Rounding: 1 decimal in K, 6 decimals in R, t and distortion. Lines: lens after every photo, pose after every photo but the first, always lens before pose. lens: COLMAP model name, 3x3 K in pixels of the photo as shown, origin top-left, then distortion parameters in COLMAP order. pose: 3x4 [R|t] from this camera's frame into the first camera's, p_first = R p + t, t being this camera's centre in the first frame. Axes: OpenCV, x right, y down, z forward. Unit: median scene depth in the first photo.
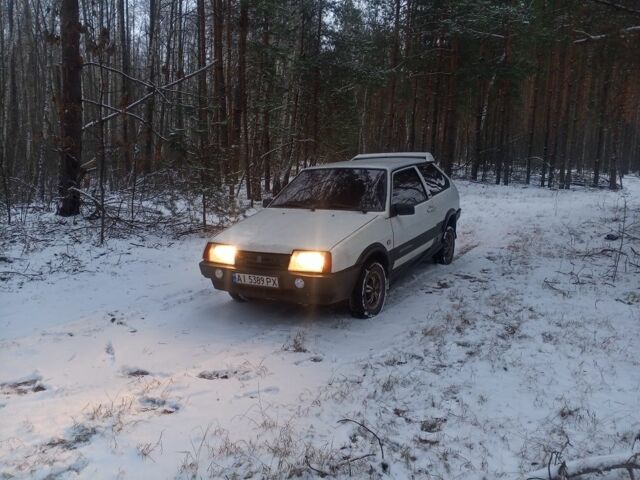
lens RADIAL K [[576.7, 0, 320.0], [0, 576.7, 240.0], [0, 0, 1]] dist [-0.047015, -0.005975]
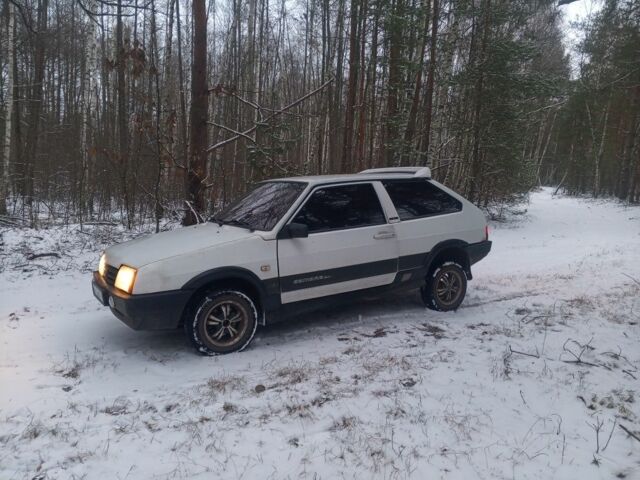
lens RADIAL K [[576.7, 0, 320.0], [0, 576.7, 240.0], [0, 0, 1]] dist [-0.047015, -0.005975]
pose [[0.893257, 0.073285, -0.443533, 0.581226], [-0.093723, 0.995302, -0.024302, -0.025538], [0.439669, 0.063277, 0.895928, 0.314793]]
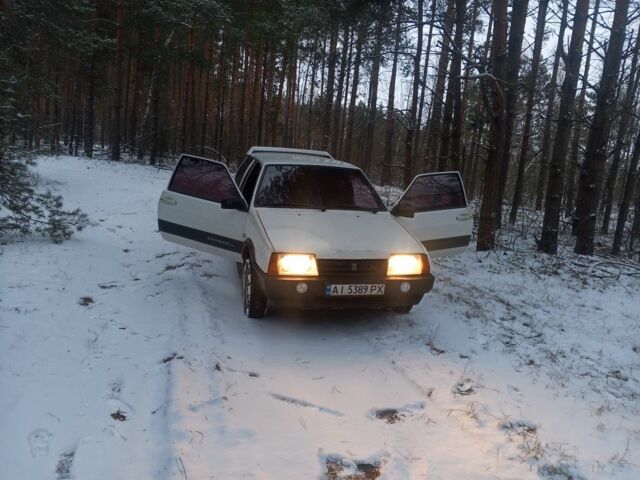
lens RADIAL K [[576.7, 0, 320.0], [0, 576.7, 240.0], [0, 0, 1]] dist [-0.047015, -0.005975]
pose [[0.652808, -0.057100, 0.755368, -0.808762], [0.028242, 0.998296, 0.051056, -0.056773], [-0.756997, -0.011997, 0.653309, 0.419969]]
